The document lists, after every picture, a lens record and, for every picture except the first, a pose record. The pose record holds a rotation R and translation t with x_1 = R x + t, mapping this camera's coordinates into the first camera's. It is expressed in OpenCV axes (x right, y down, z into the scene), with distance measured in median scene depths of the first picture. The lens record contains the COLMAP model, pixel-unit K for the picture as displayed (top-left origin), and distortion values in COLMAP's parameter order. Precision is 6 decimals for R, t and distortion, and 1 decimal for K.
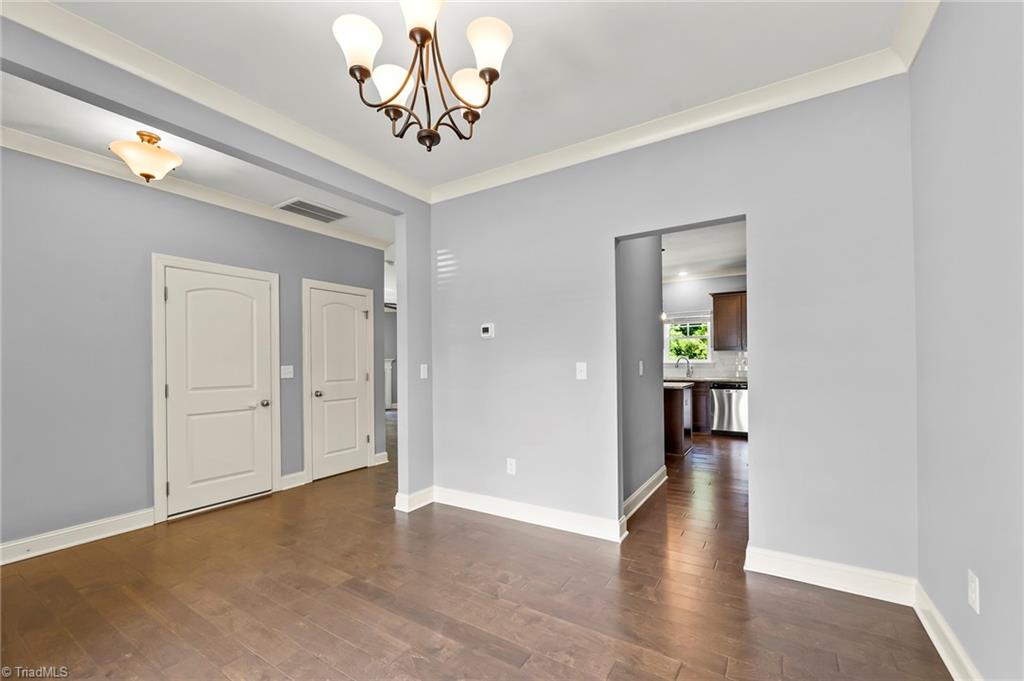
lens RADIAL K [[417.3, 0, 514.4], [0, 417.3, 352.0], [0, 0, 1]] dist [0.000041, -0.000030]
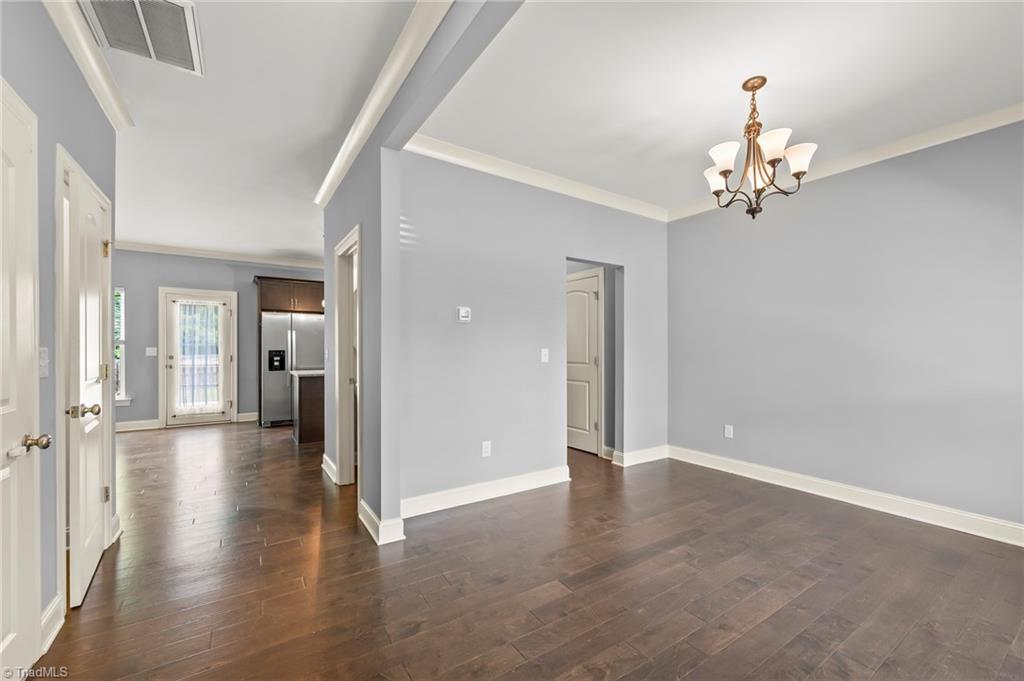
lens RADIAL K [[412.2, 0, 512.0], [0, 412.2, 340.5], [0, 0, 1]] dist [-0.001251, -0.000091]
pose [[0.417932, 0.031785, 0.907922, -1.275491], [-0.028272, 0.999359, -0.021972, 0.038886], [-0.908038, -0.016486, 0.418563, 0.730576]]
